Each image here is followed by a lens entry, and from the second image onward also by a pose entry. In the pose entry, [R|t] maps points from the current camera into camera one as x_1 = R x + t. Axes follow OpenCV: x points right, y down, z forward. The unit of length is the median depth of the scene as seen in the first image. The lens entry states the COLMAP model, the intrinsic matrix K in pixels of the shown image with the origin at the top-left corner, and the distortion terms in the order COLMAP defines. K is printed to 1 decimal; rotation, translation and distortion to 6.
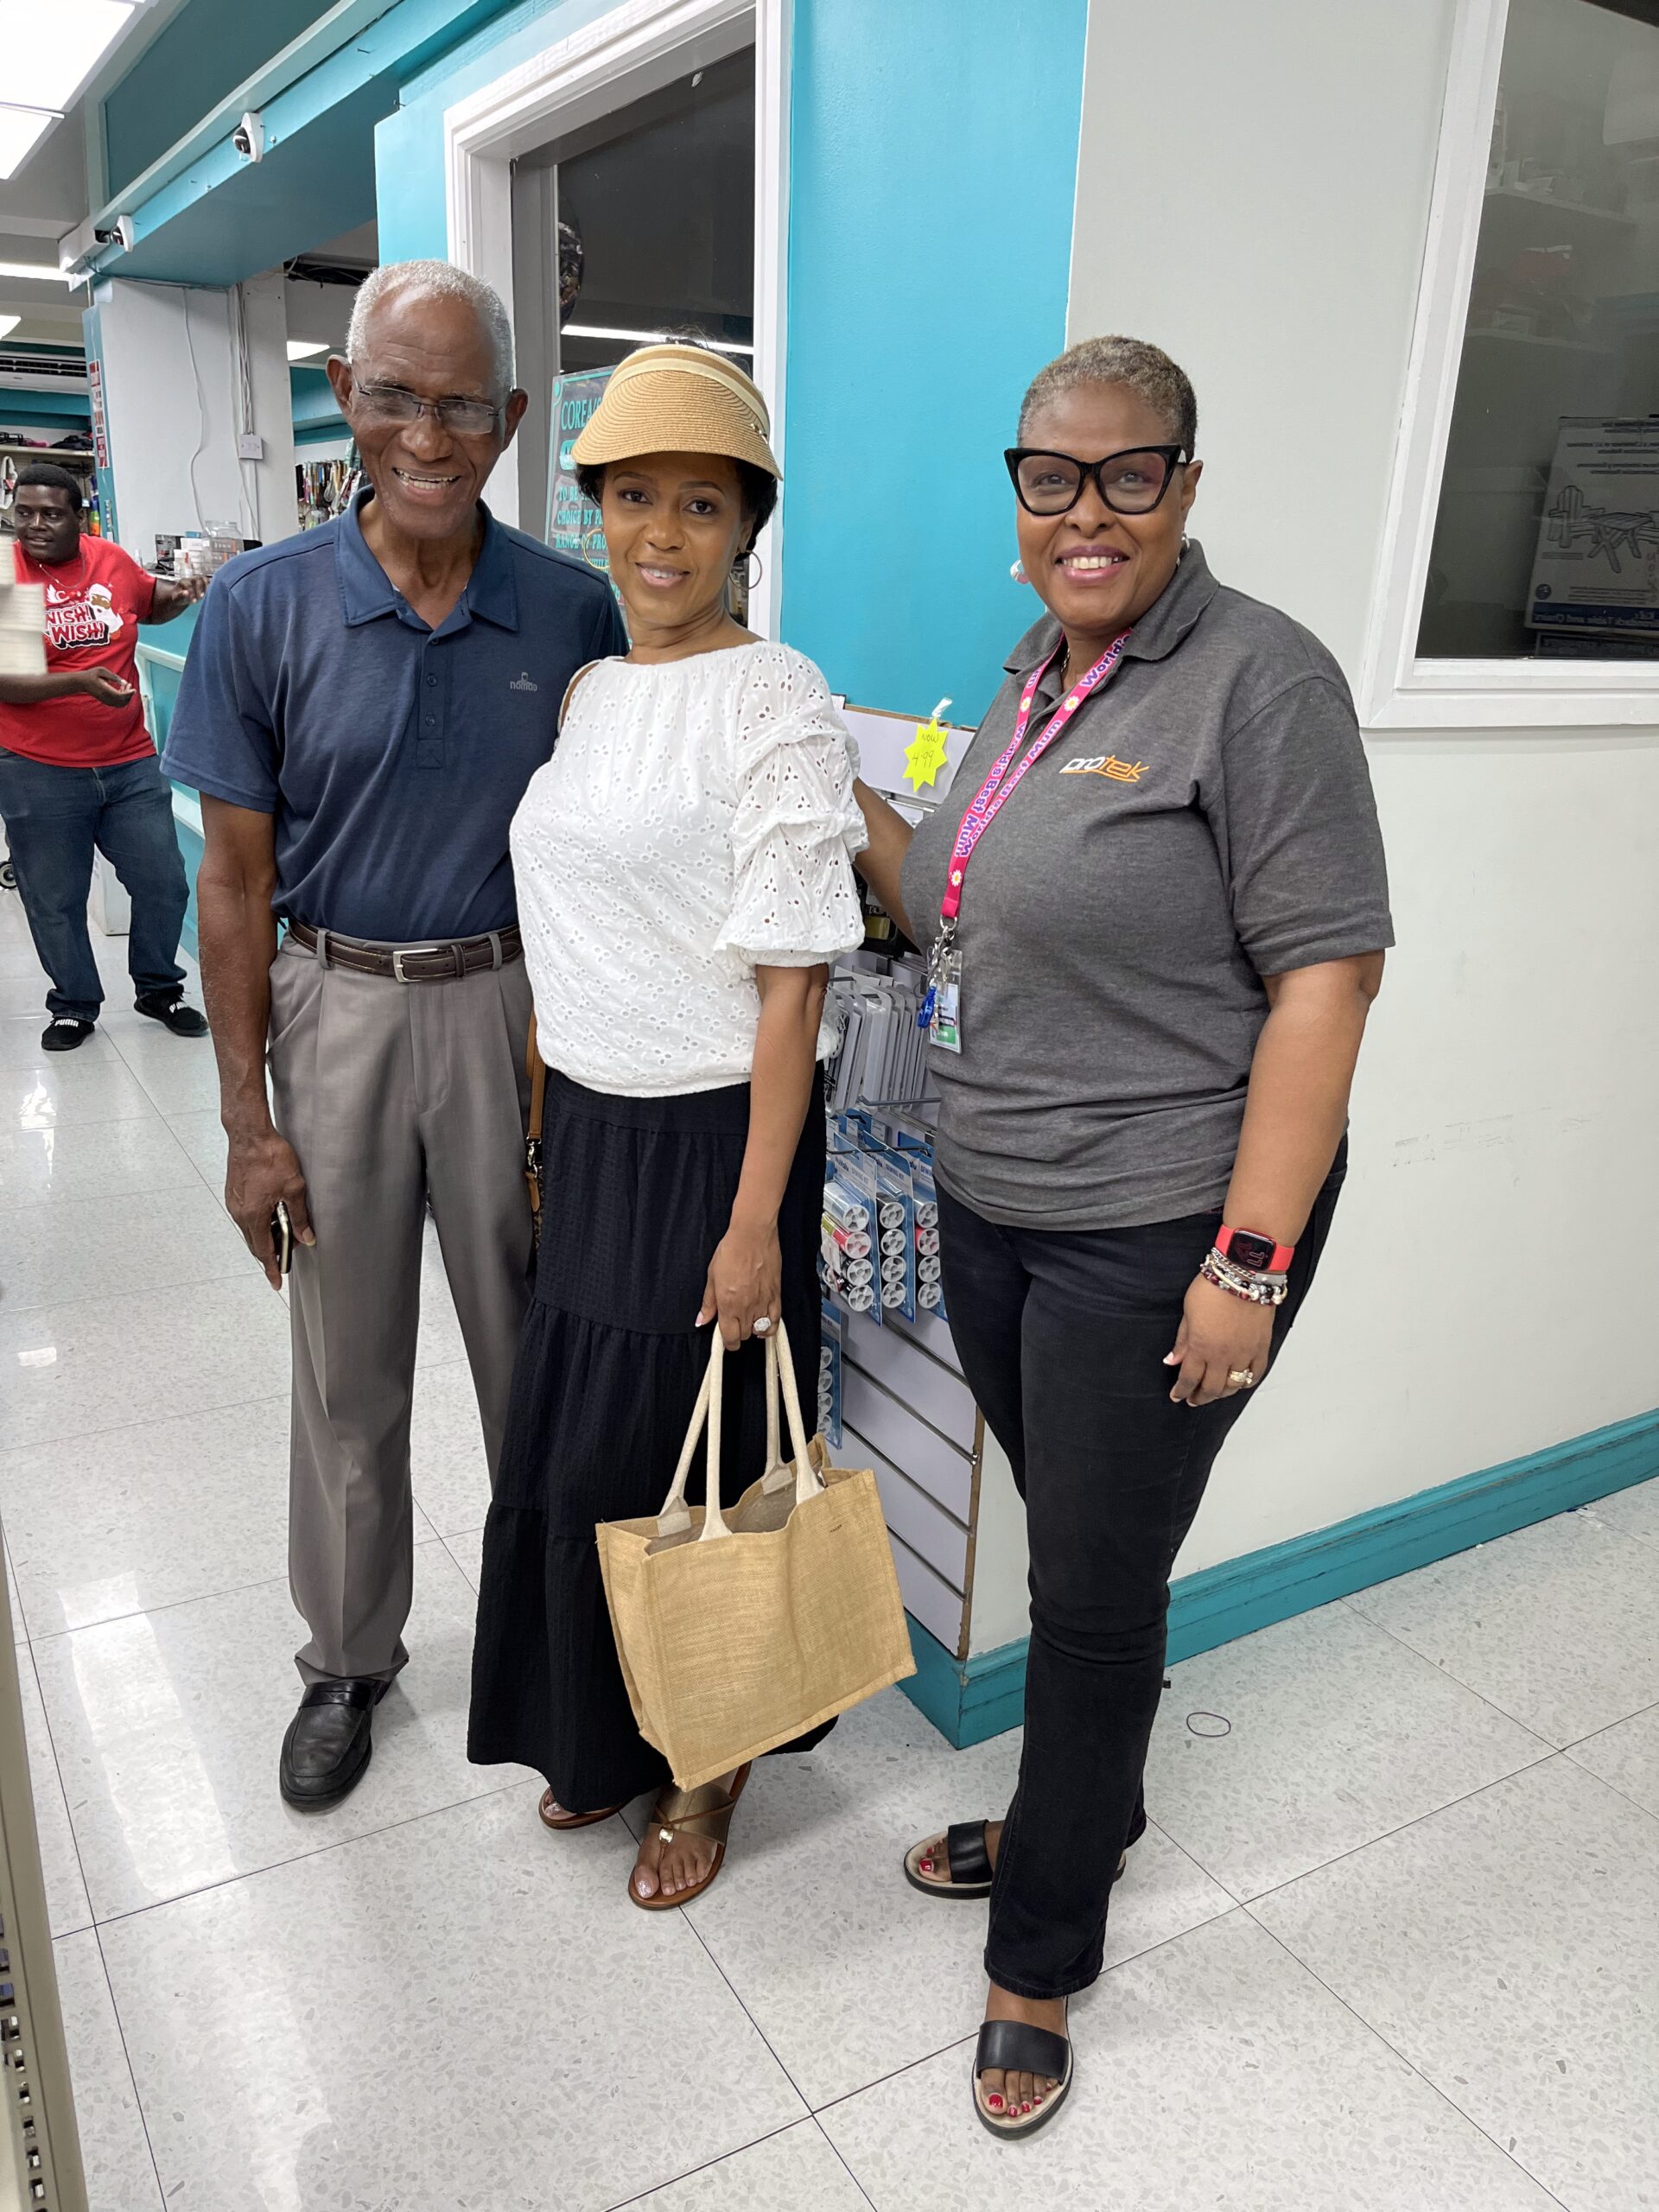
lens RADIAL K [[1666.5, 0, 829.5], [0, 1666.5, 1106.0], [0, 0, 1]] dist [0.039254, -0.083741]
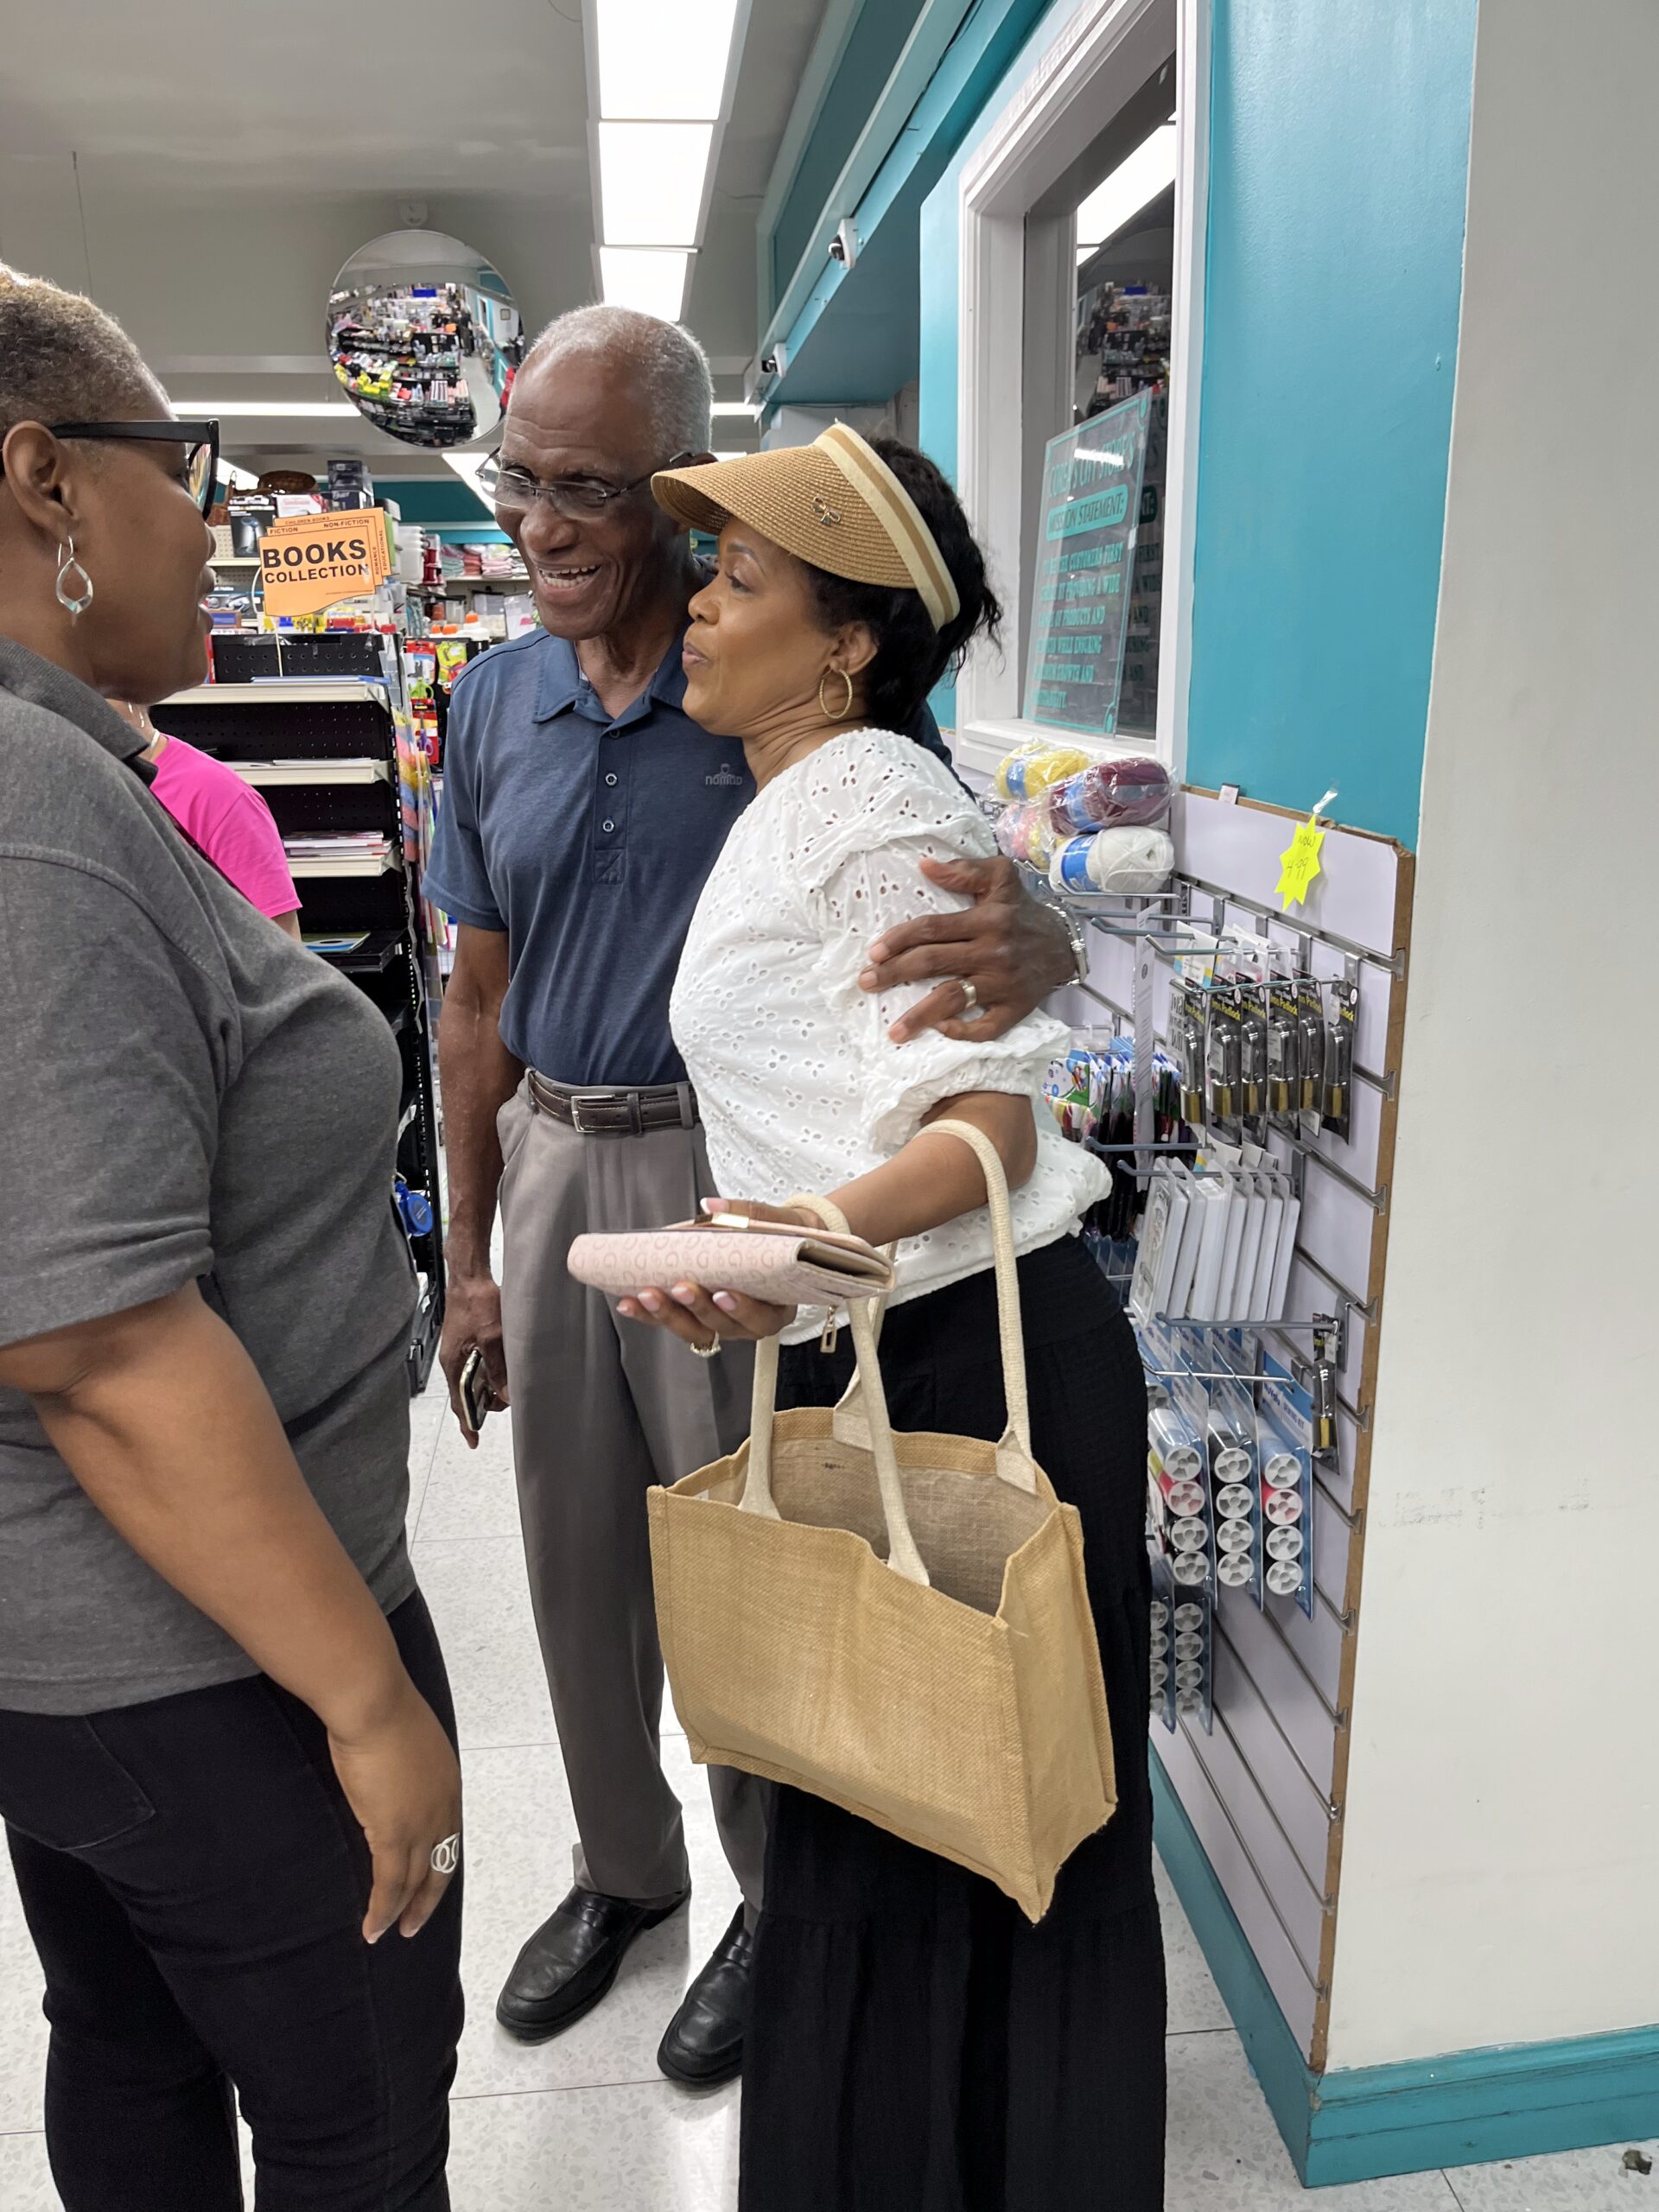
lens RADIAL K [[1666.5, 0, 829.5], [0, 1666.5, 1106.0], [0, 0, 1]] dist [0.039254, -0.083741]
pose [[0.912496, 0.058006, -0.404952, 0.167062], [-0.079374, 0.996189, -0.036163, -0.054530], [0.401311, 0.065142, 0.913622, 0.222922]]
